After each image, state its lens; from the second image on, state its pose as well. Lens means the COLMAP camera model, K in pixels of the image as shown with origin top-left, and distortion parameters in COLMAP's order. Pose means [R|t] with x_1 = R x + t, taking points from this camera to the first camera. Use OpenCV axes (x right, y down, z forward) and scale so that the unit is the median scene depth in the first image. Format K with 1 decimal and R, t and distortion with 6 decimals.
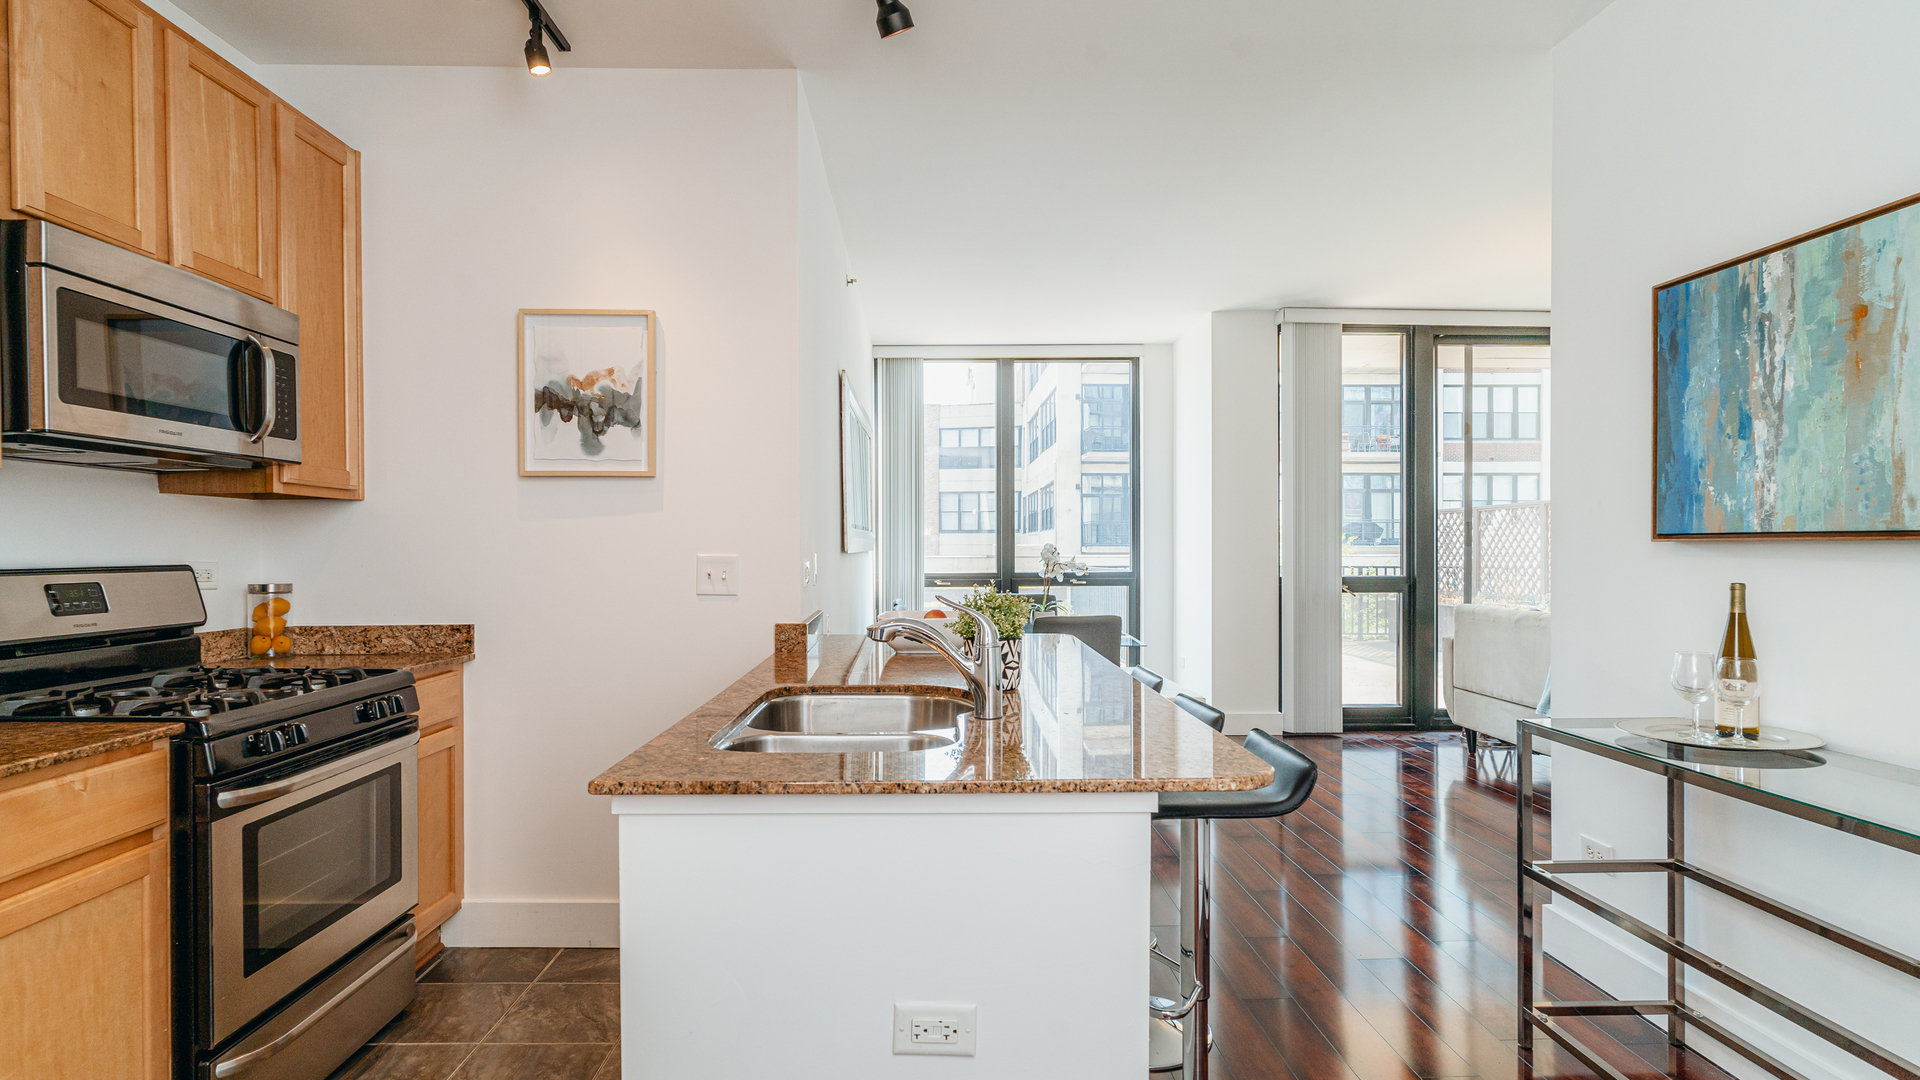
lens RADIAL K [[976.9, 0, 944.0], [0, 976.9, 553.5], [0, 0, 1]] dist [-0.001782, 0.001575]
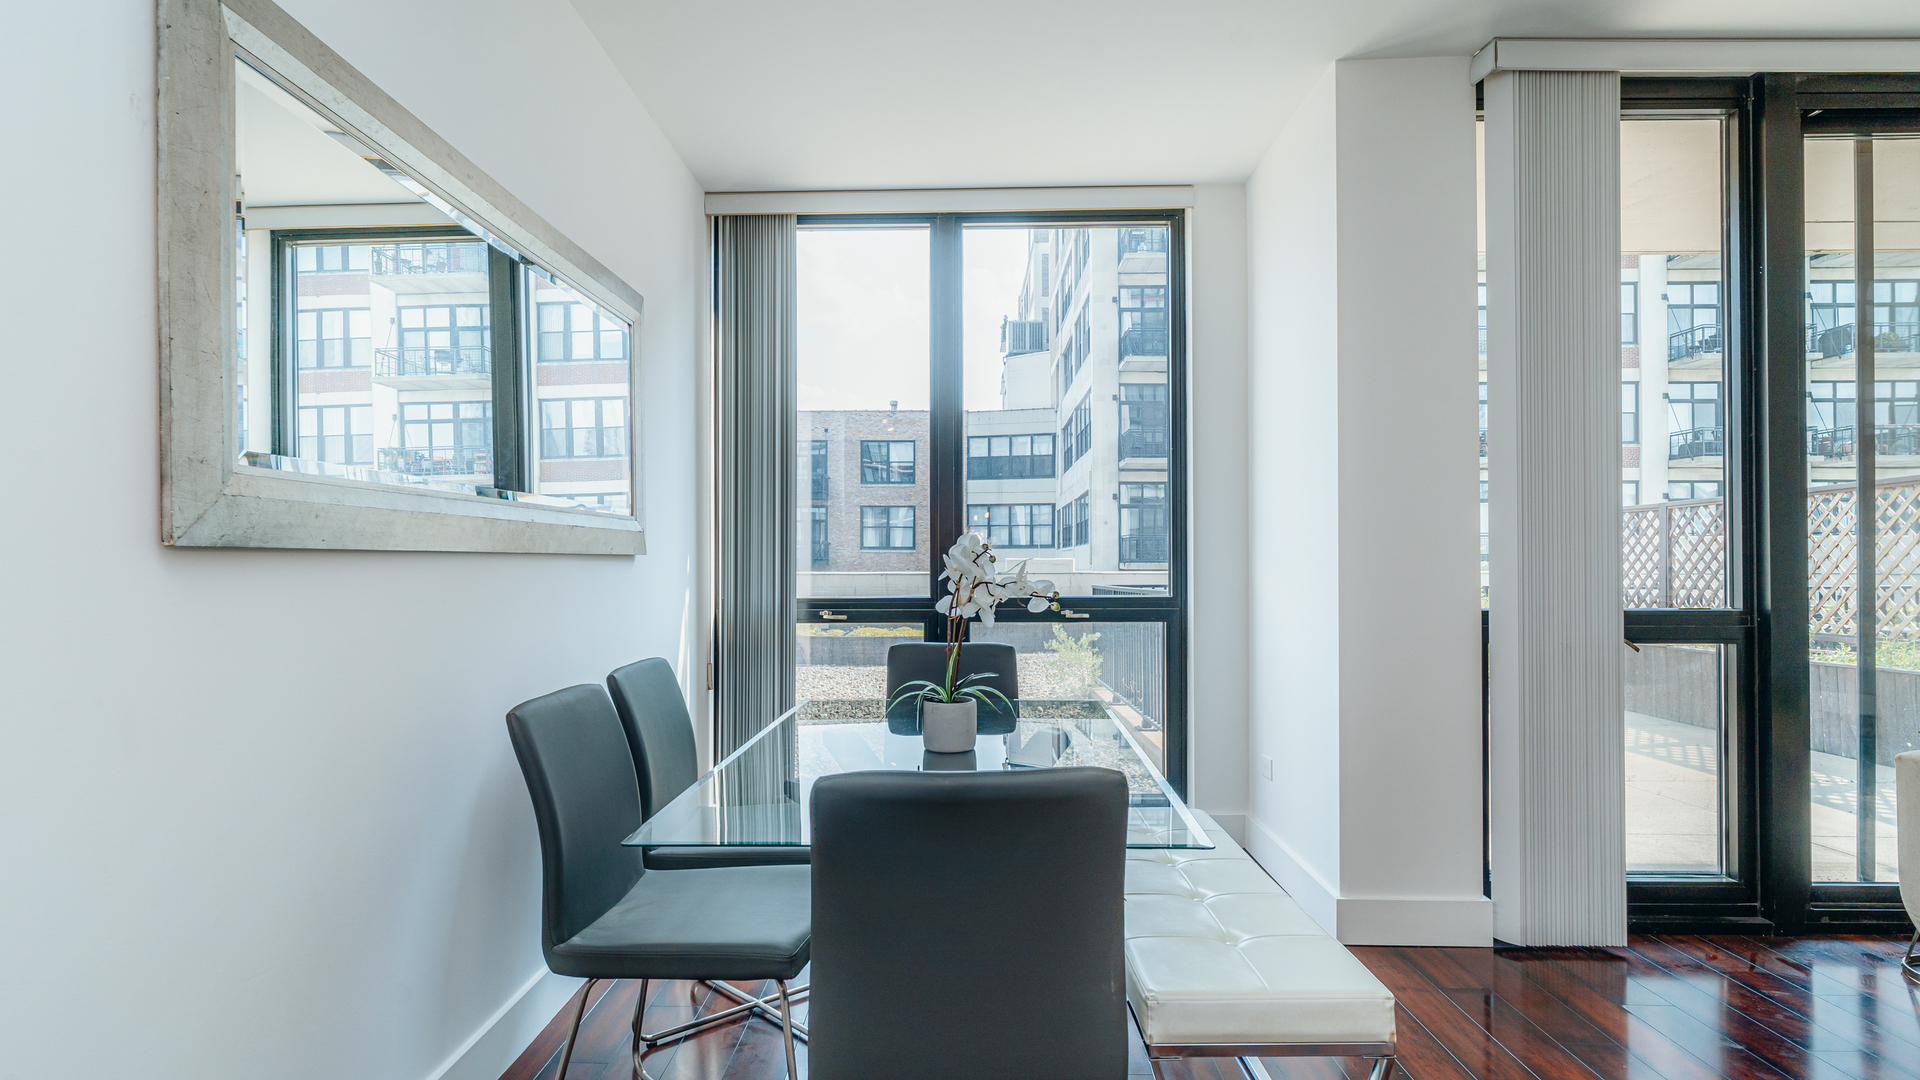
lens RADIAL K [[990.6, 0, 950.6], [0, 990.6, 555.7], [0, 0, 1]] dist [-0.002532, 0.001605]
pose [[0.999446, 0.002791, -0.033163, 0.223721], [-0.003282, 0.999886, -0.014765, 0.011069], [0.033118, 0.014866, 0.999341, 1.134281]]
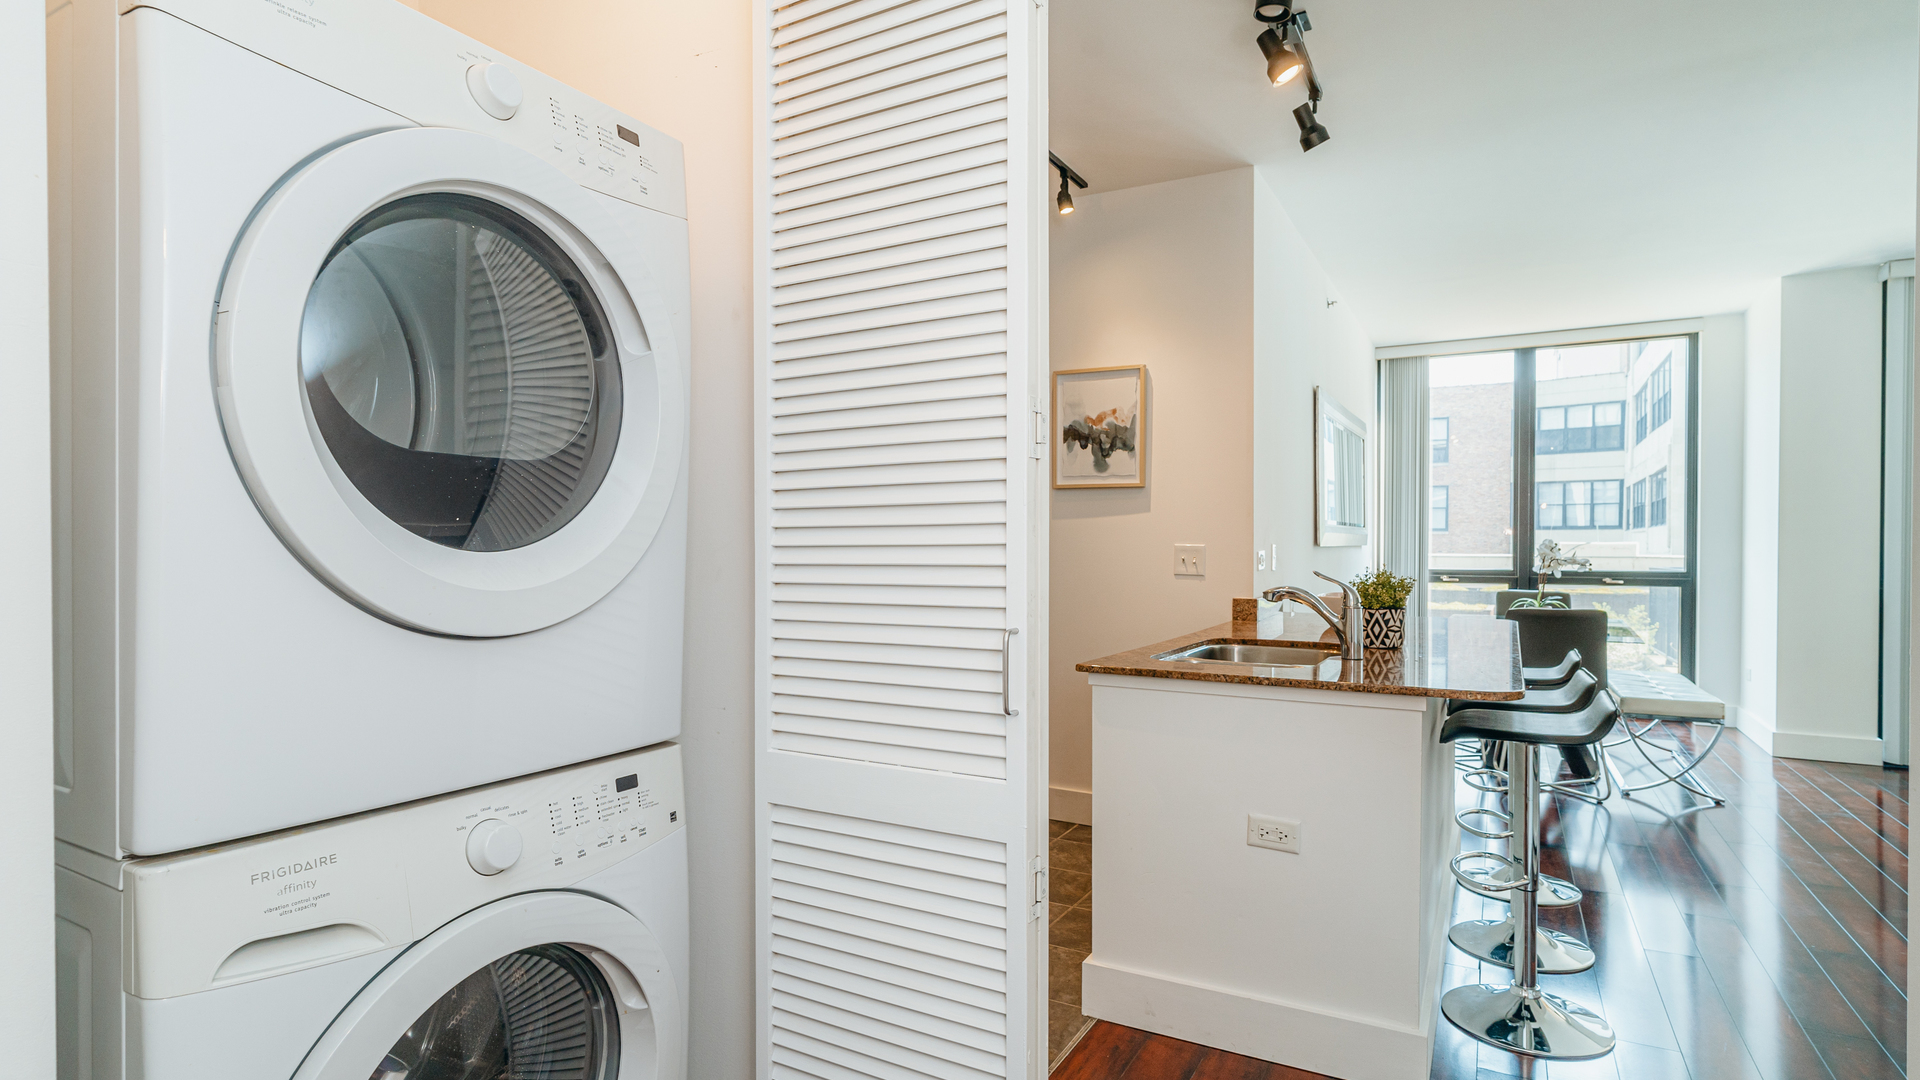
lens RADIAL K [[990.6, 0, 950.6], [0, 990.6, 555.7], [0, 0, 1]] dist [-0.002532, 0.001605]
pose [[0.864041, 0.010968, -0.503302, 0.175984], [-0.008434, 0.999938, 0.007312, 0.009971], [0.503351, -0.002073, 0.864079, -0.346082]]
